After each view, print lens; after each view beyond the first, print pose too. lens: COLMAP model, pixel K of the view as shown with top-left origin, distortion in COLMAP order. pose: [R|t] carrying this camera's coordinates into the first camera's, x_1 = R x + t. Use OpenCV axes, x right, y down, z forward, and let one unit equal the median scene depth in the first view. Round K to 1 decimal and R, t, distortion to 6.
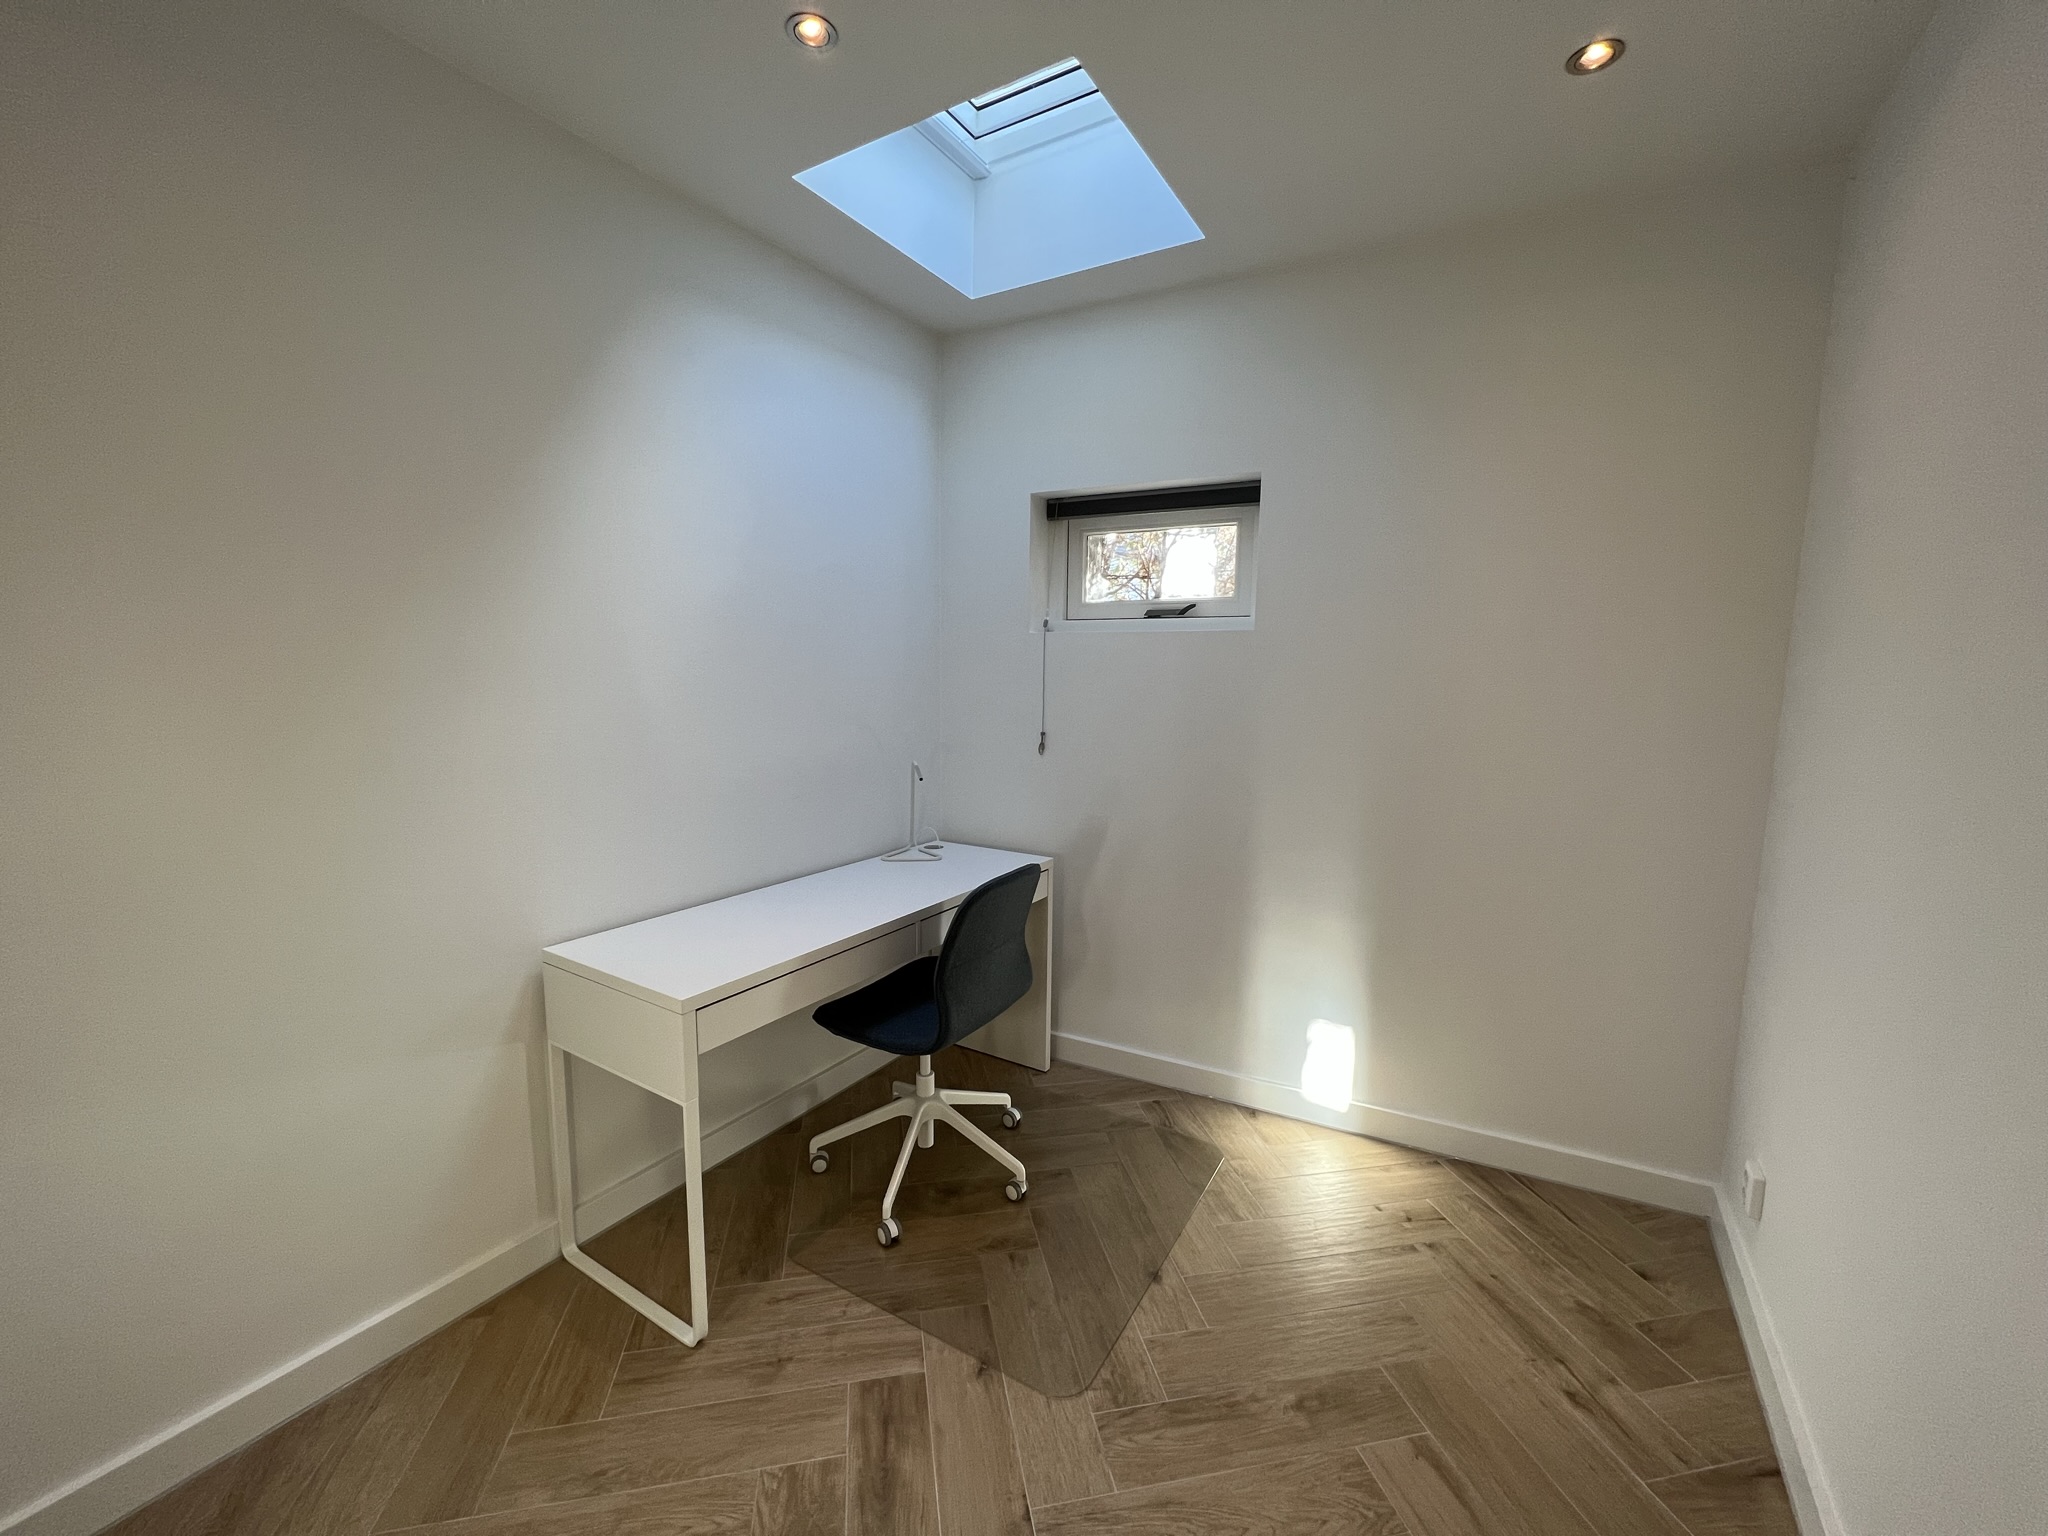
lens RADIAL K [[818.8, 0, 1020.9], [0, 818.8, 771.0], [0, 0, 1]] dist [-0.001511, 0.000420]
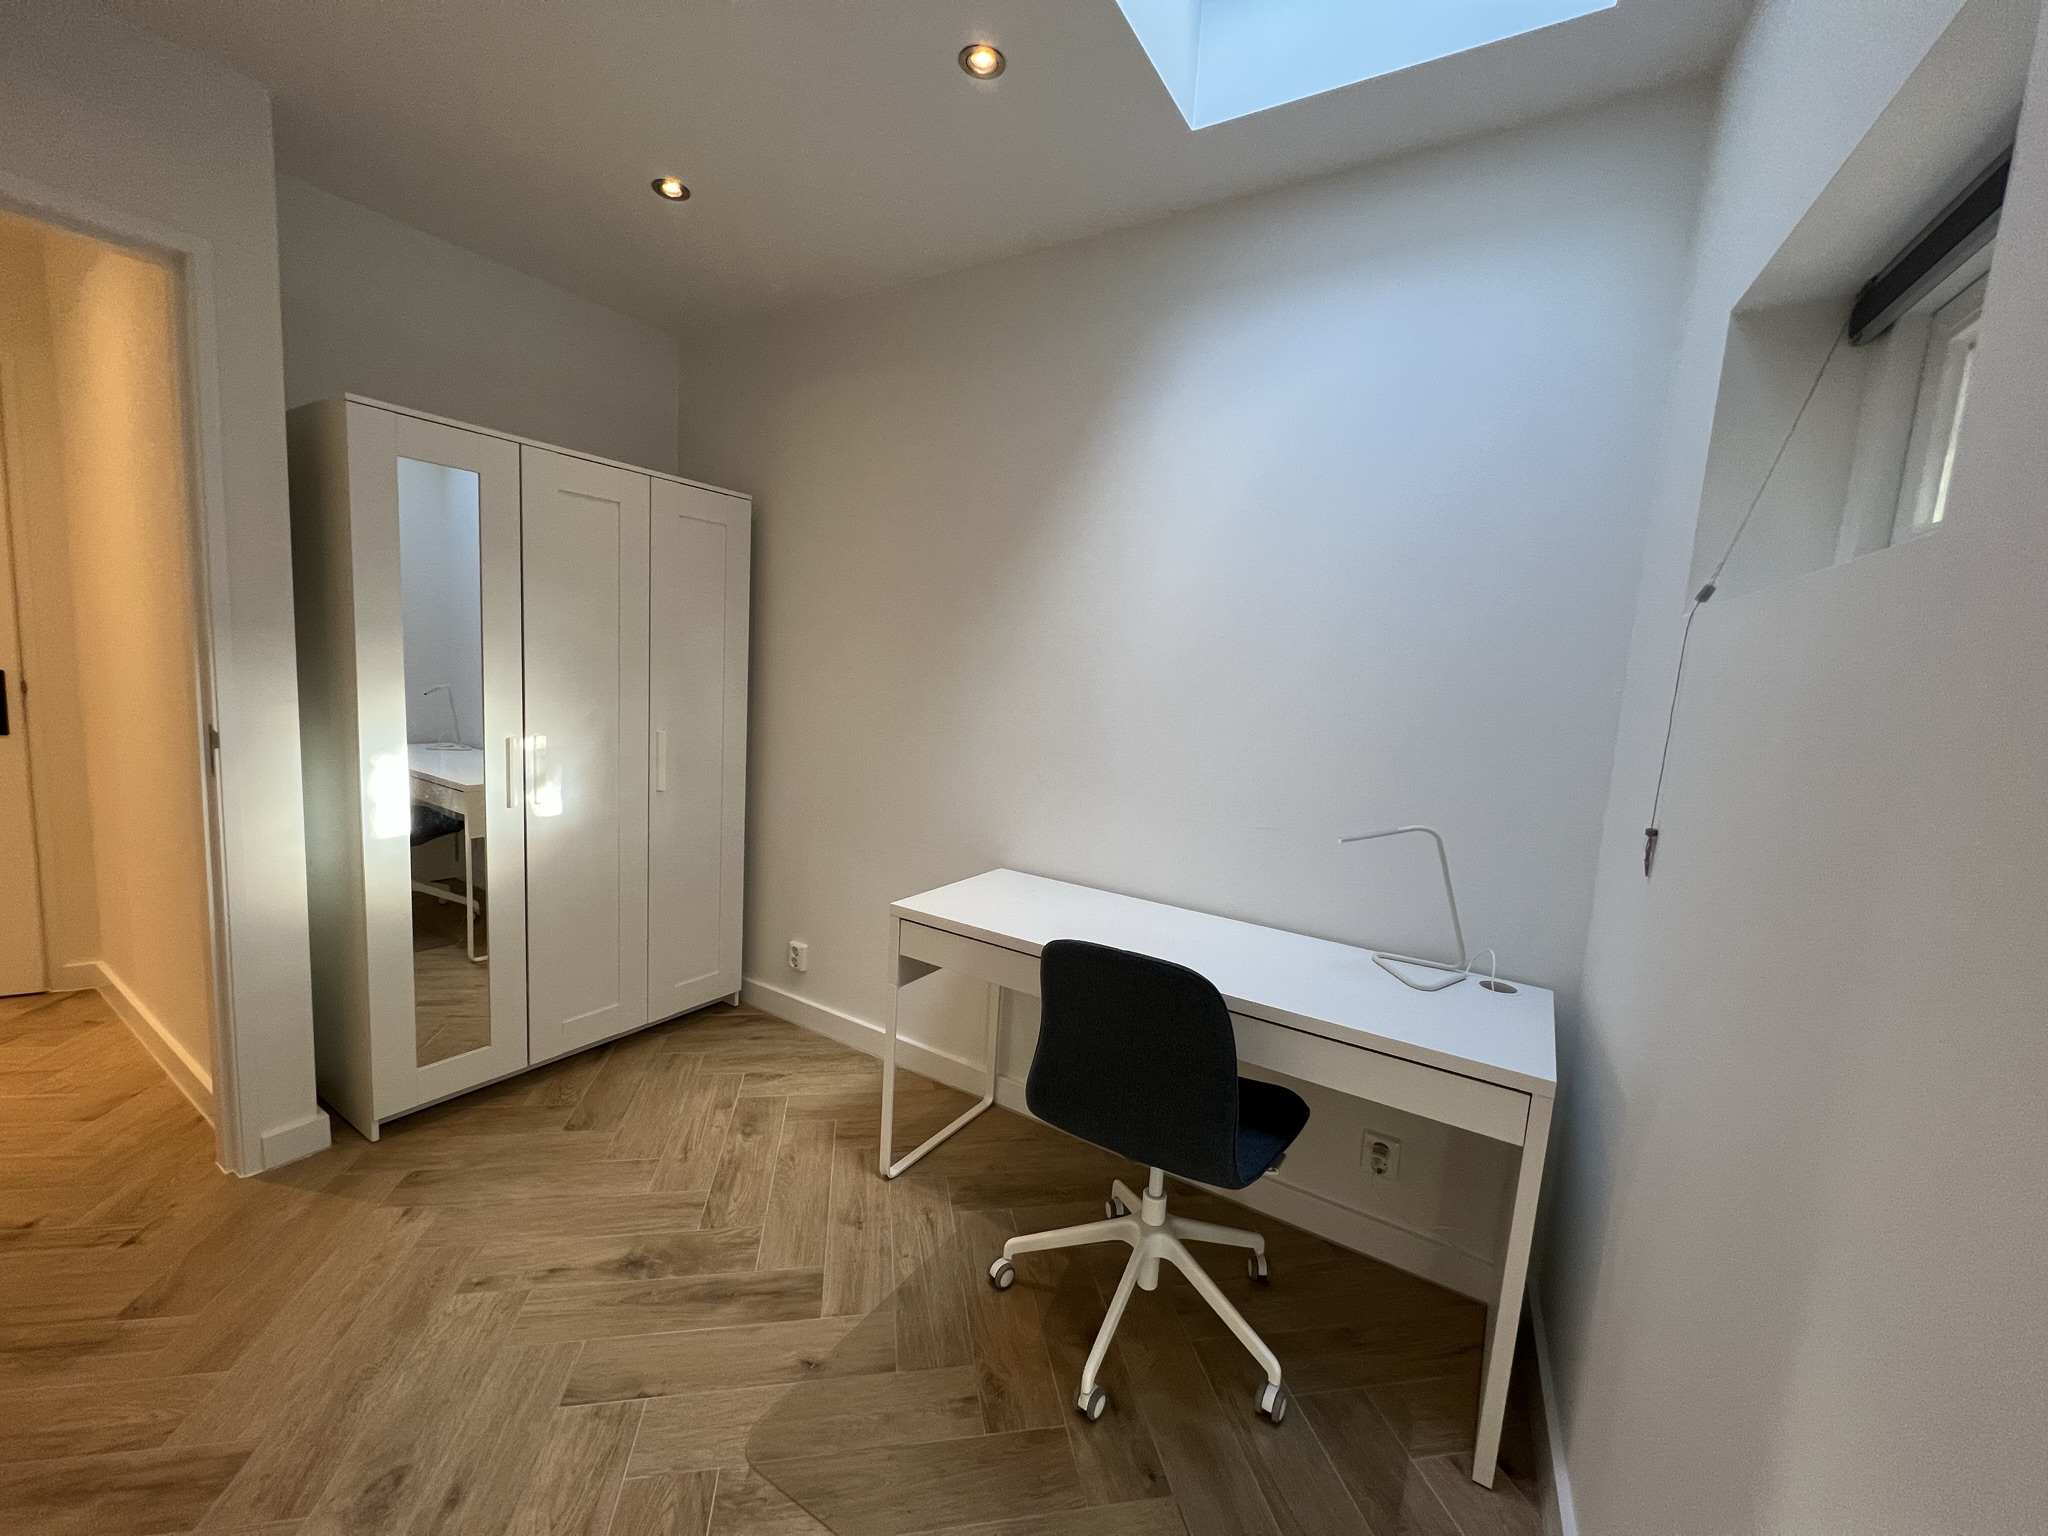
lens RADIAL K [[818.8, 0, 1024.3], [0, 818.8, 770.4], [0, 0, 1]] dist [-0.001511, 0.000420]
pose [[-0.003514, 0.105930, -0.994367, 0.844400], [-0.192126, 0.975777, 0.104629, -0.101914], [0.981364, 0.191412, 0.016923, 1.108427]]
